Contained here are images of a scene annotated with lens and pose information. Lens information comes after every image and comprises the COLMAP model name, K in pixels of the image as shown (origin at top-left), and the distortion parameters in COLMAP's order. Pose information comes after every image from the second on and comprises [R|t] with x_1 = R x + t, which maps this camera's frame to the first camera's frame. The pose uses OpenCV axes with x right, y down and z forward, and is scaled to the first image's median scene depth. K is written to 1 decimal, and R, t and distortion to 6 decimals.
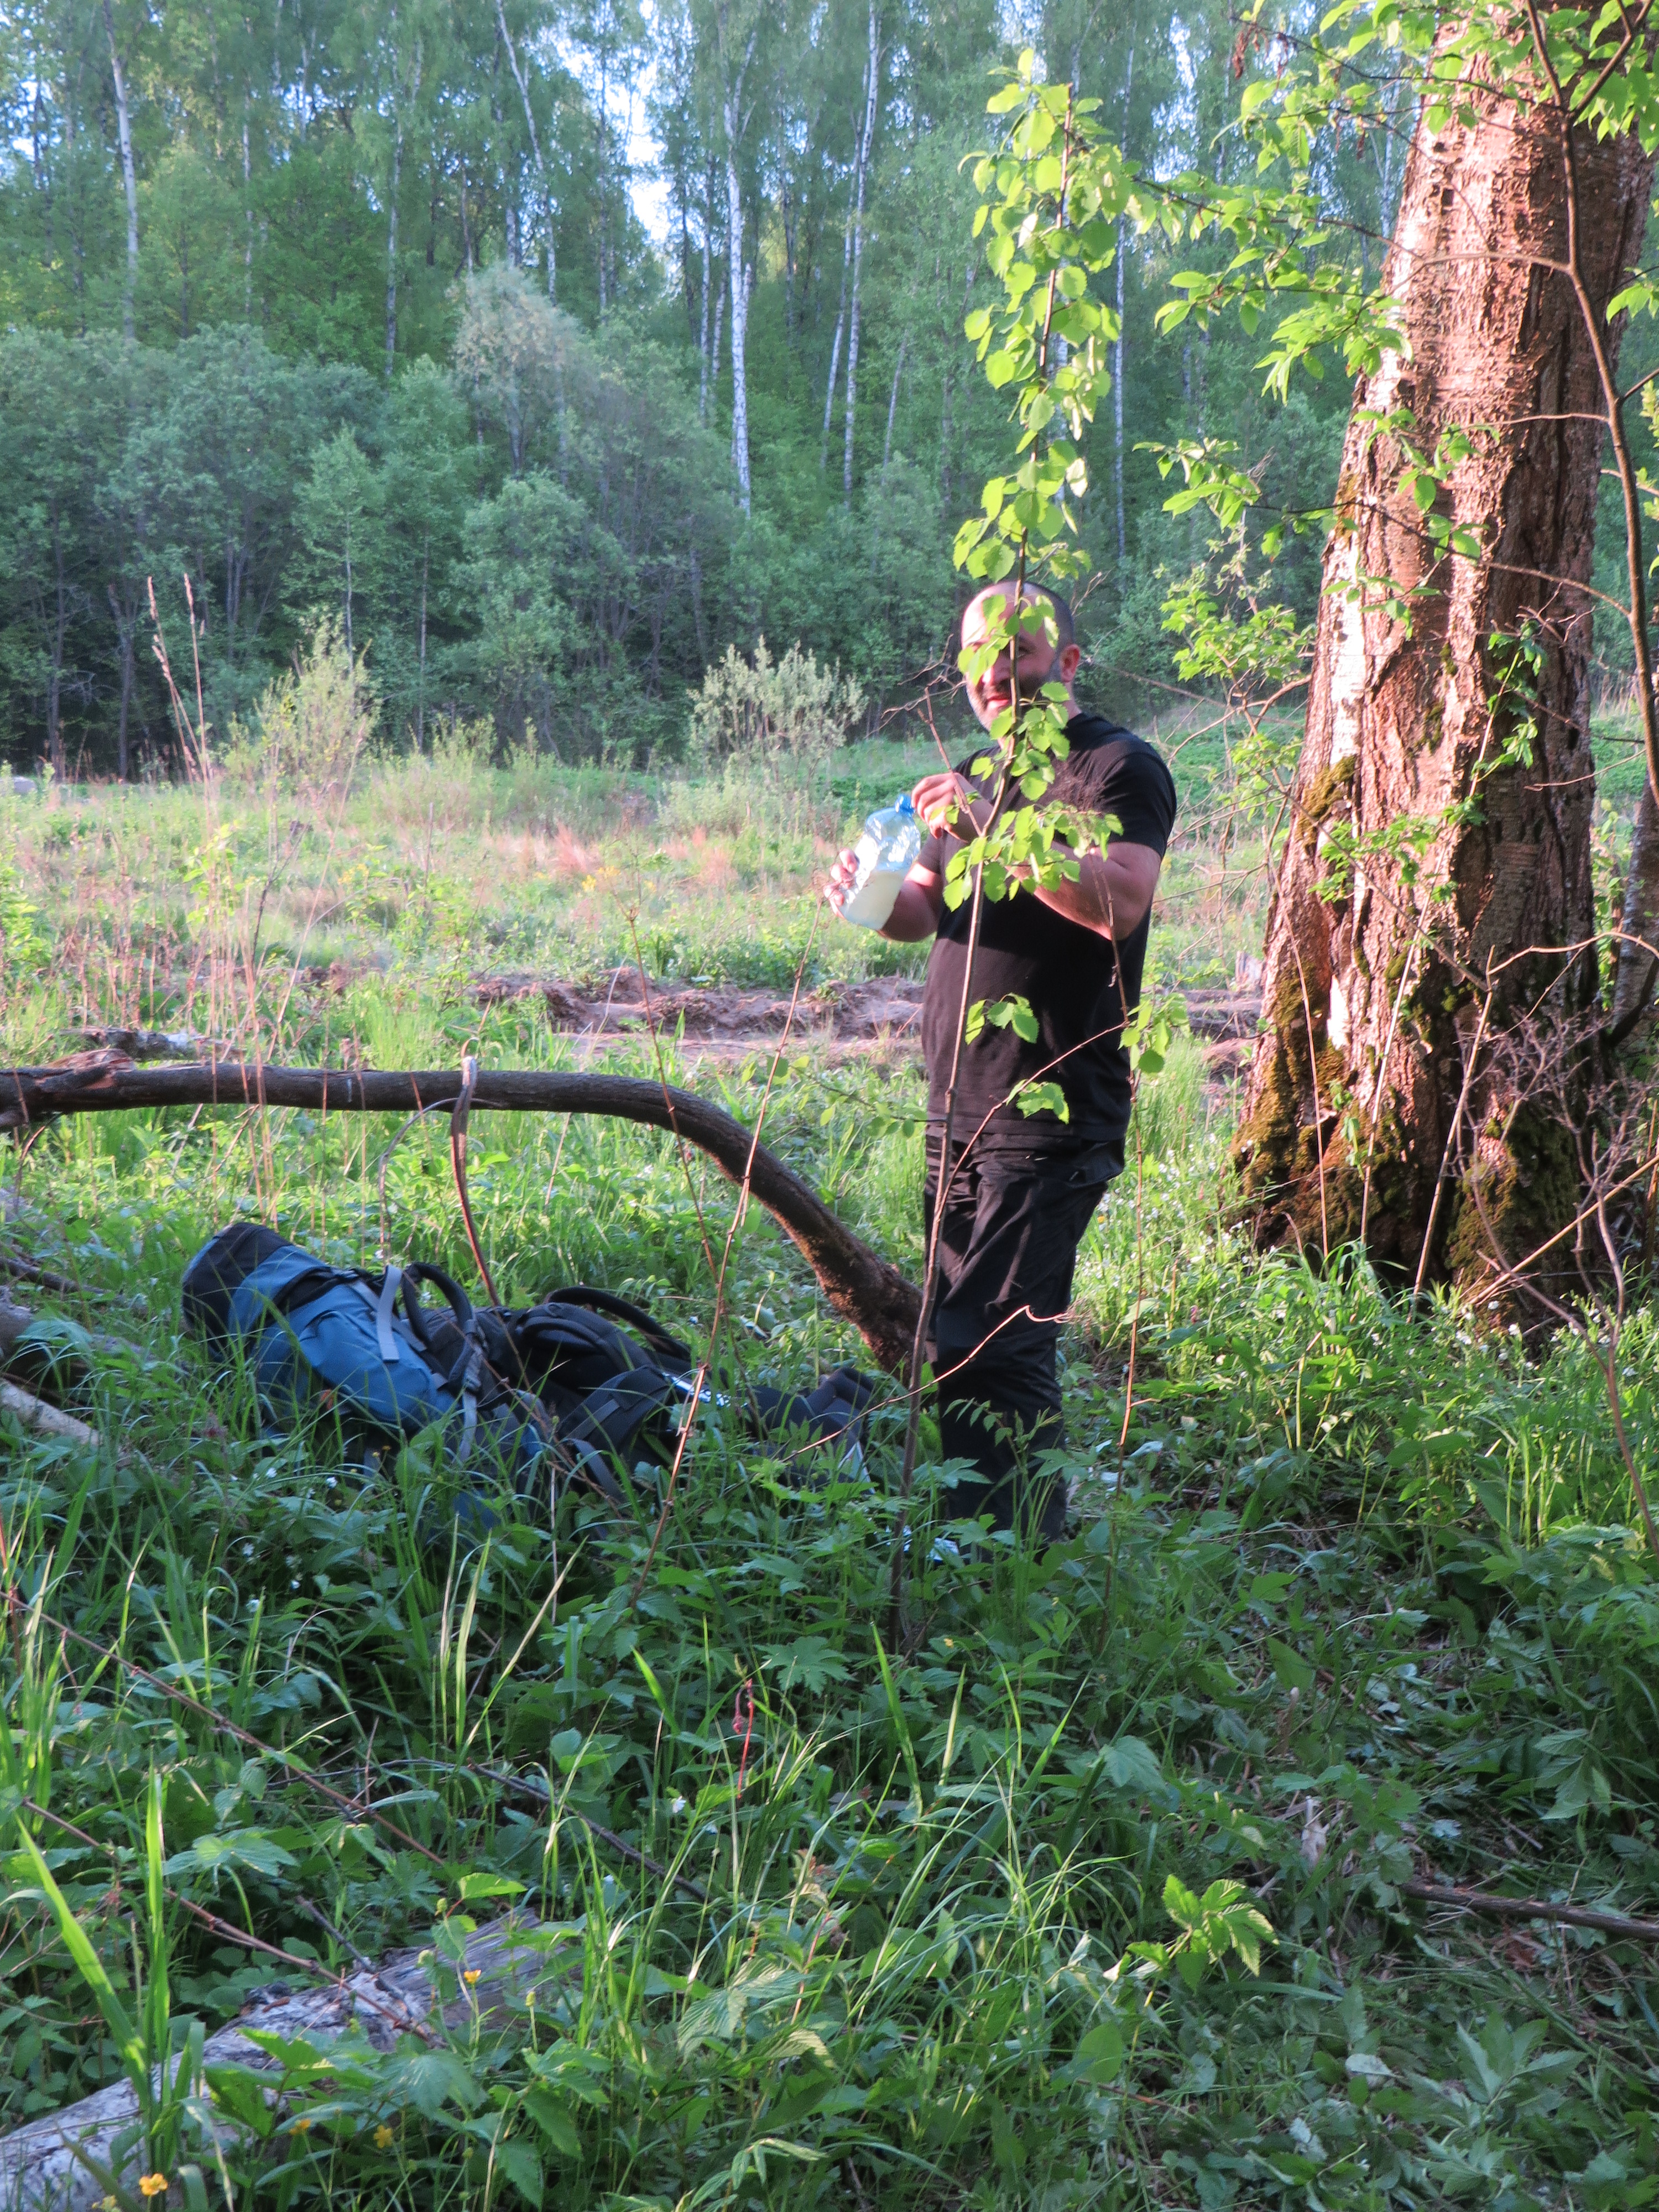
lens RADIAL K [[2615.4, 0, 807.8], [0, 2615.4, 1038.4], [0, 0, 1]] dist [-0.050000, 0.000000]
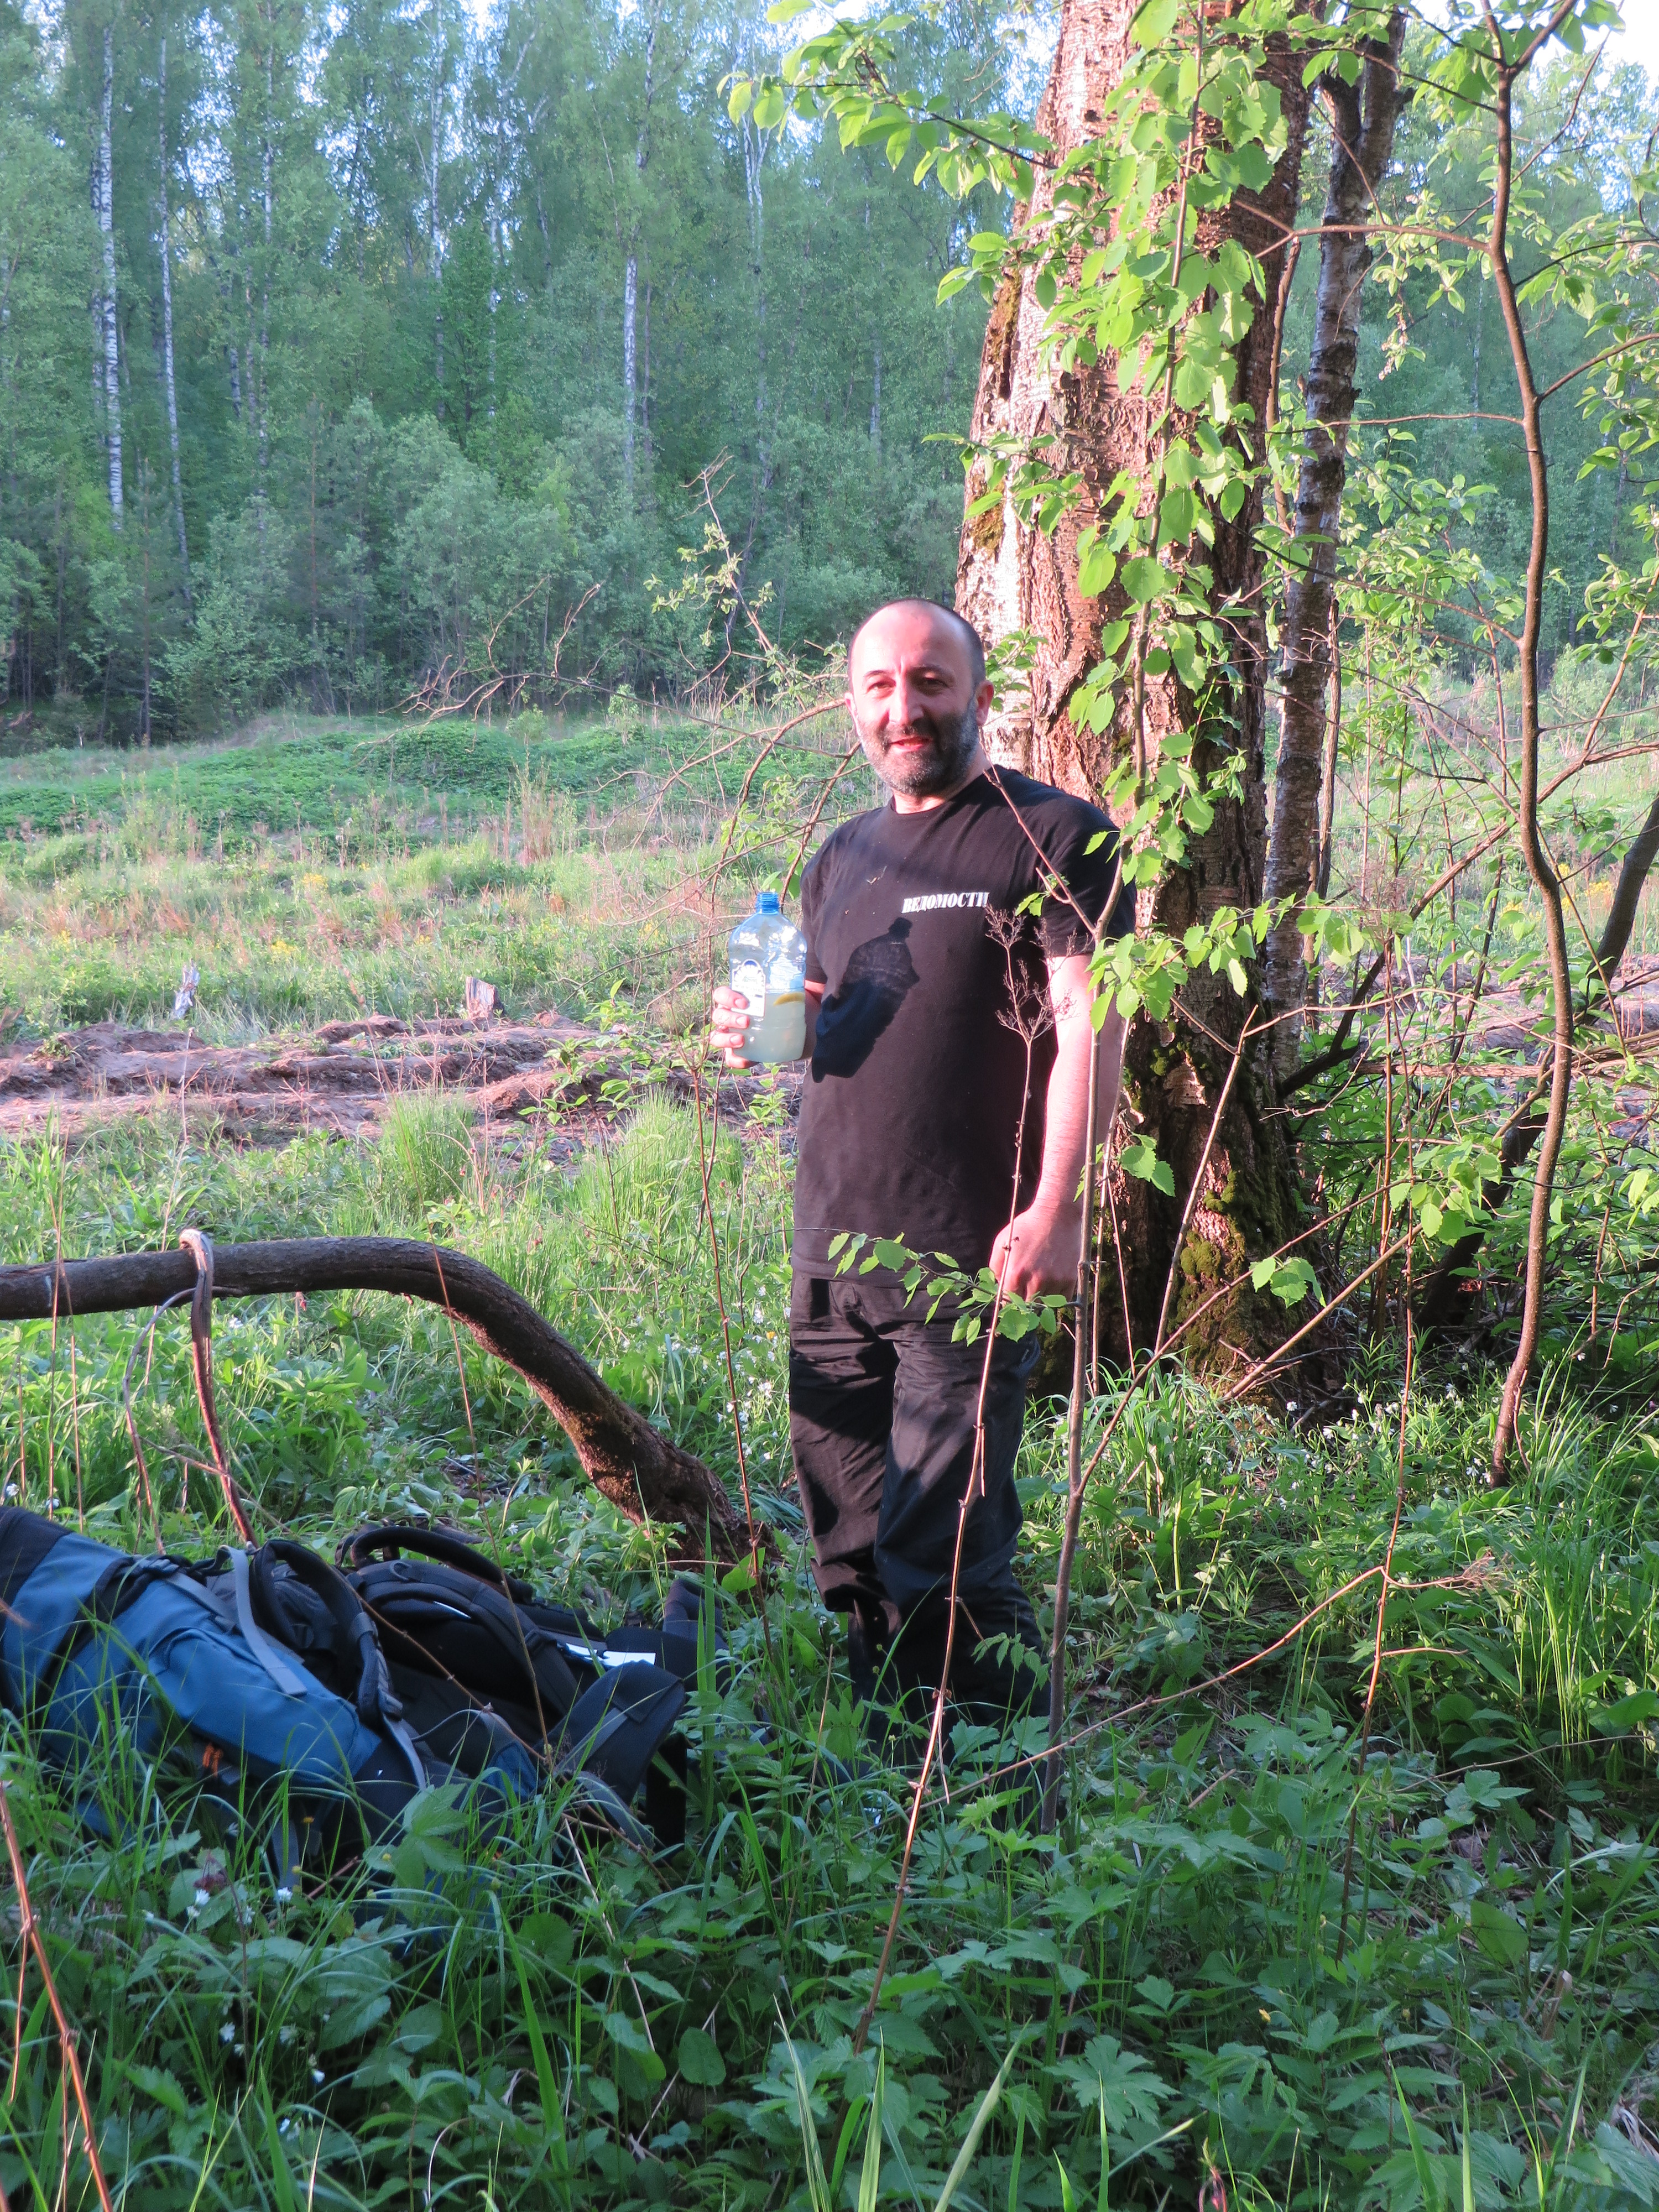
lens RADIAL K [[2615.4, 0, 799.5], [0, 2615.4, 1048.0], [0, 0, 1]] dist [-0.050000, 0.000000]
pose [[0.934267, -0.053477, 0.352540, -0.188073], [0.053001, 0.998534, 0.011009, -0.036411], [-0.352612, 0.008399, 0.935732, 0.198009]]
